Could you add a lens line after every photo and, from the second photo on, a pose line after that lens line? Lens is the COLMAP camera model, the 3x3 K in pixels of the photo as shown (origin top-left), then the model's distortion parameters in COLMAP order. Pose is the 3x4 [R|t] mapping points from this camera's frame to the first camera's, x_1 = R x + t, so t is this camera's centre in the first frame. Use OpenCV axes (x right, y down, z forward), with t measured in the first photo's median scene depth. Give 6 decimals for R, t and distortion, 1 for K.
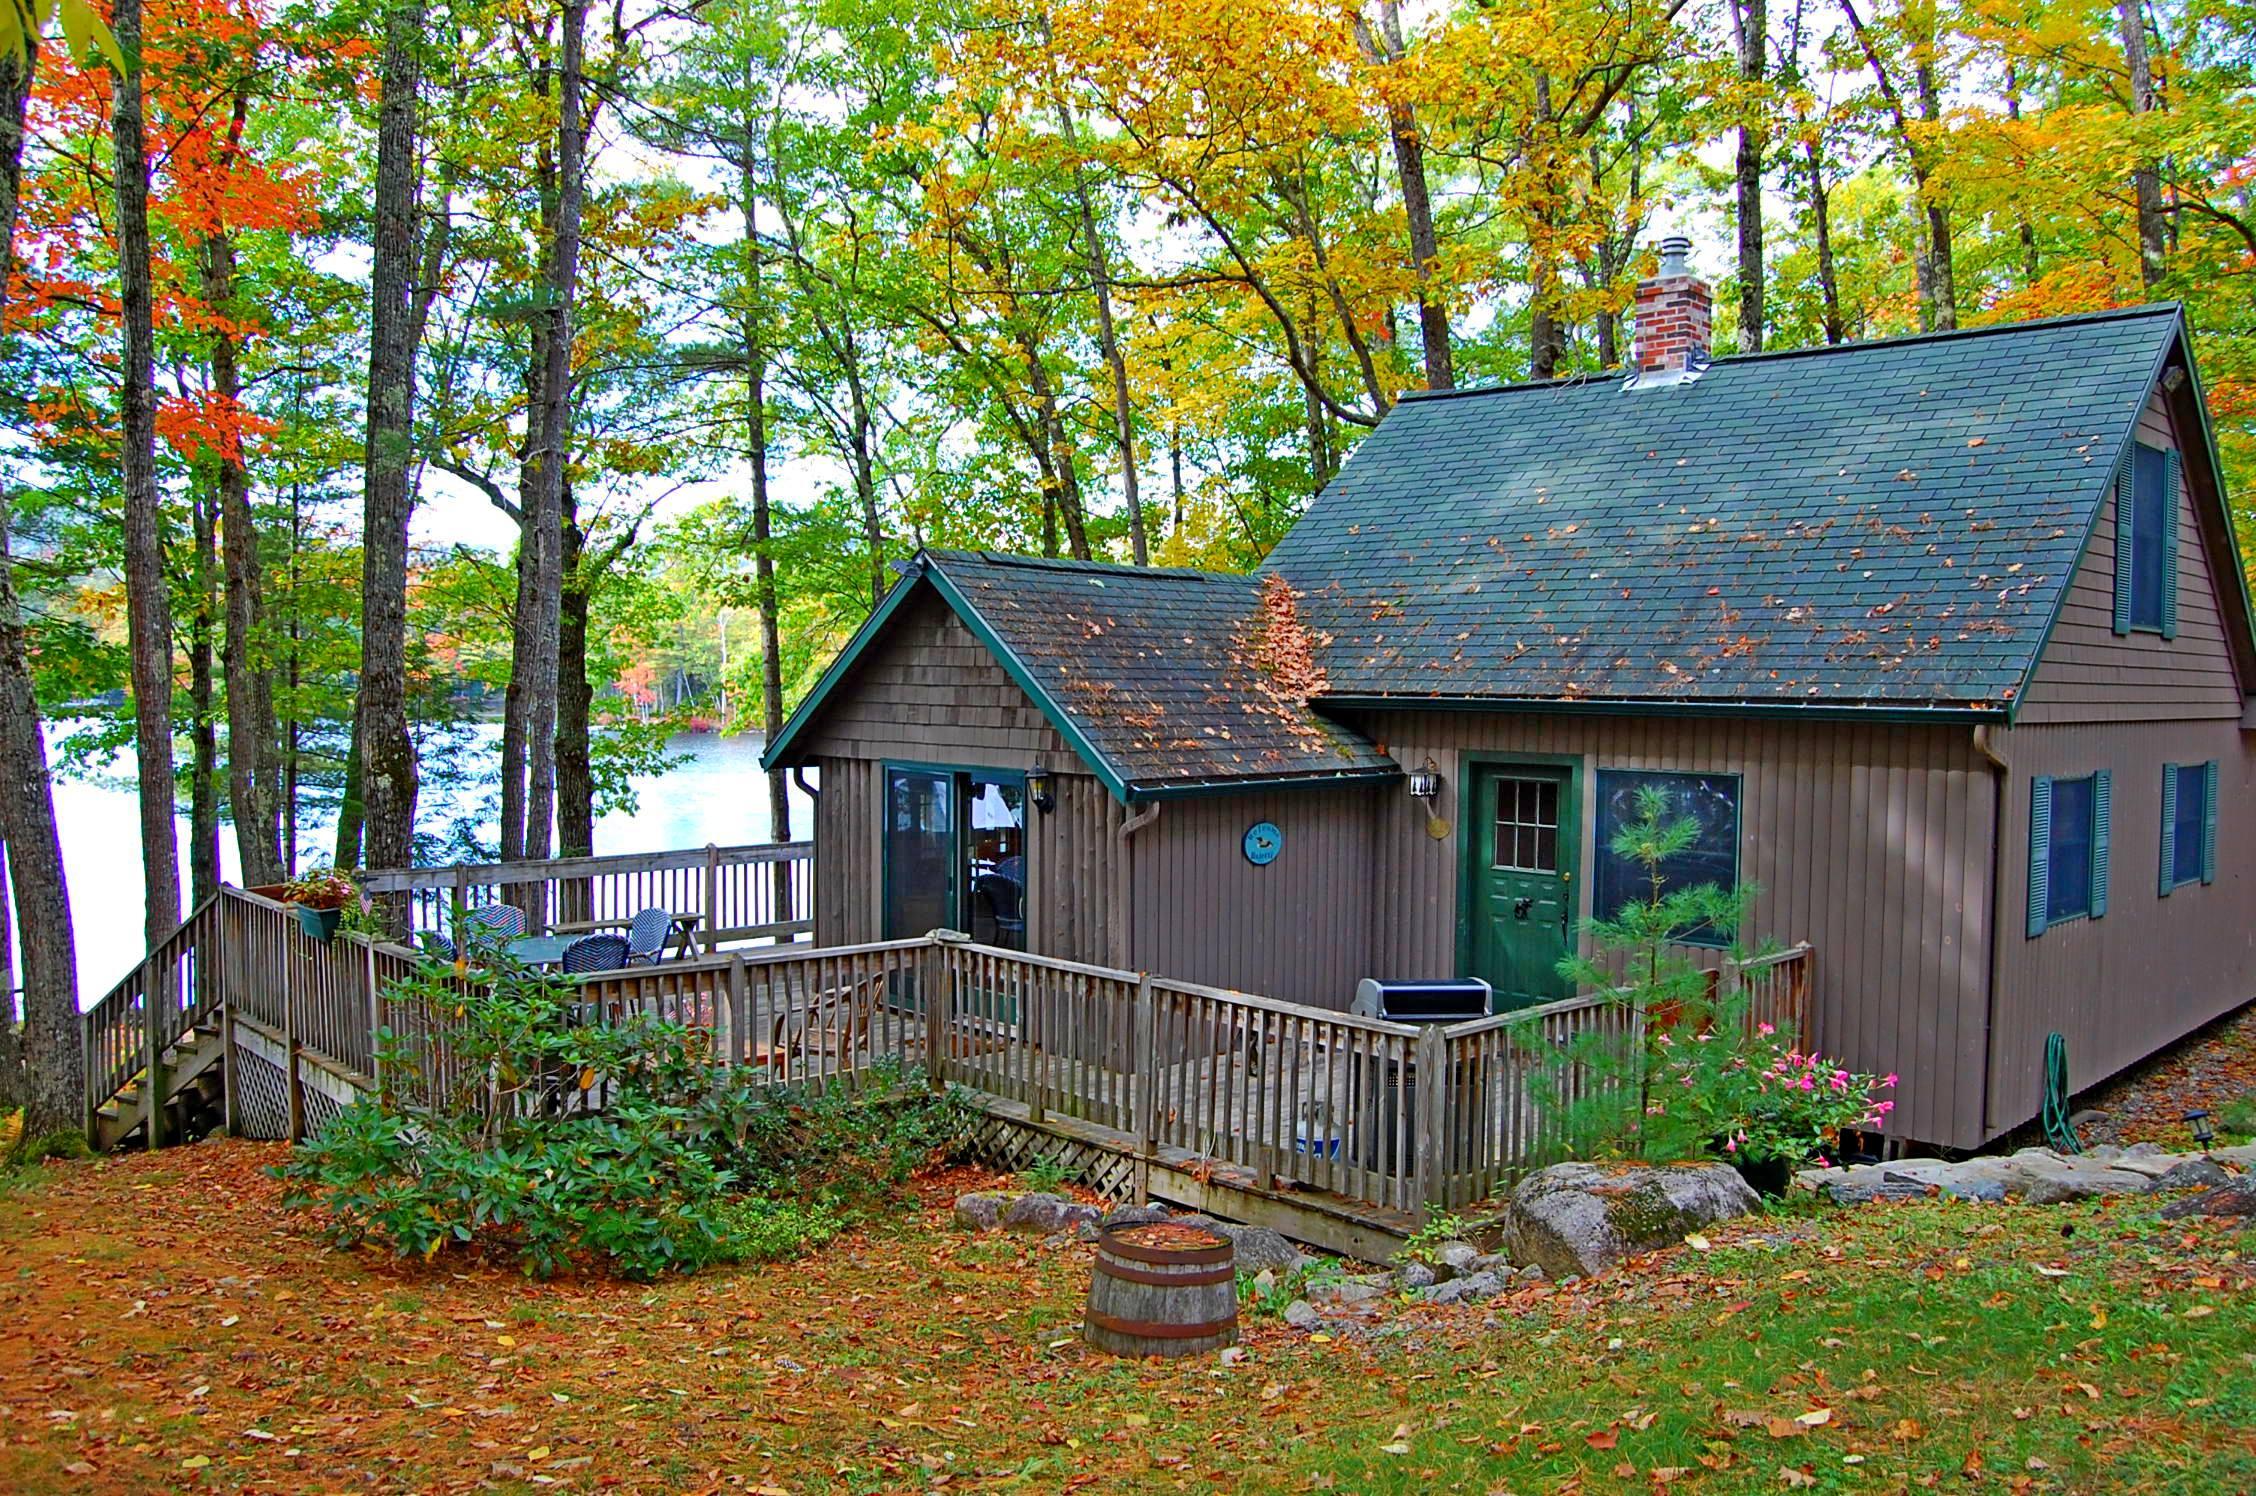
lens RADIAL K [[1769.5, 0, 1128.8], [0, 1769.5, 752.1], [0, 0, 1]] dist [-0.094677, 0.040884]
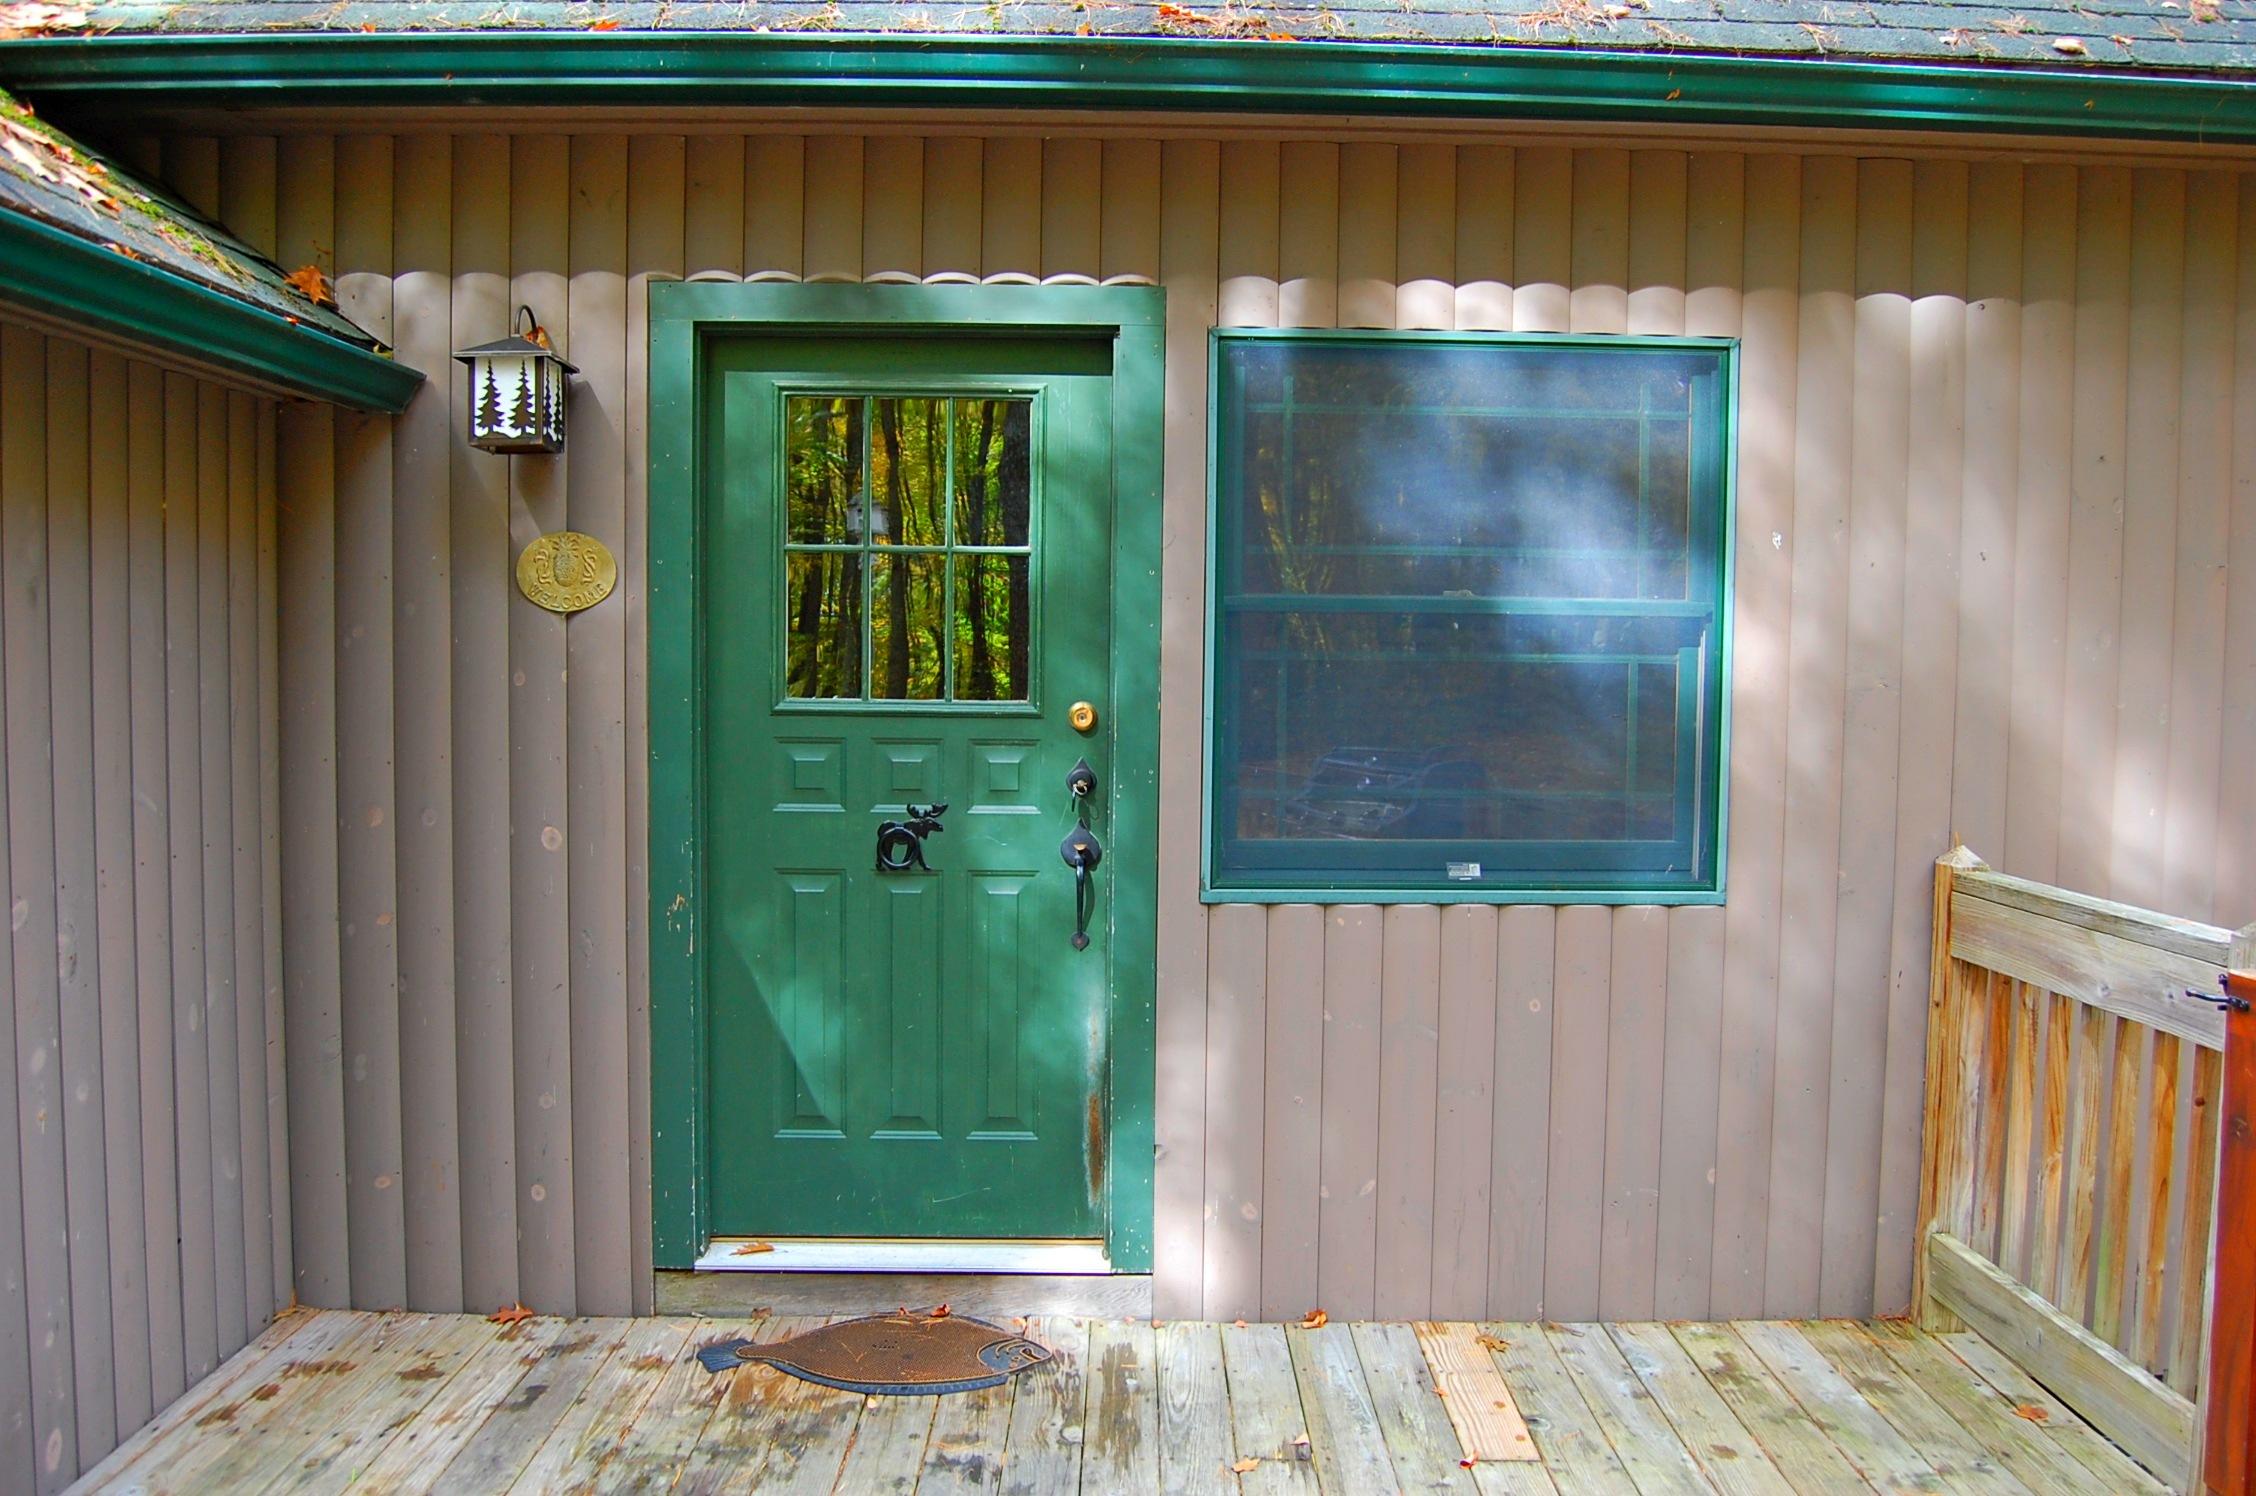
lens RADIAL K [[1769.5, 0, 1131.7], [0, 1769.5, 749.8], [0, 0, 1]] dist [-0.094677, 0.040884]
pose [[0.690569, -0.043048, 0.721984, 0.042260], [0.025946, 0.999059, 0.034752, 0.063365], [-0.722801, -0.005266, 0.691036, 0.754732]]
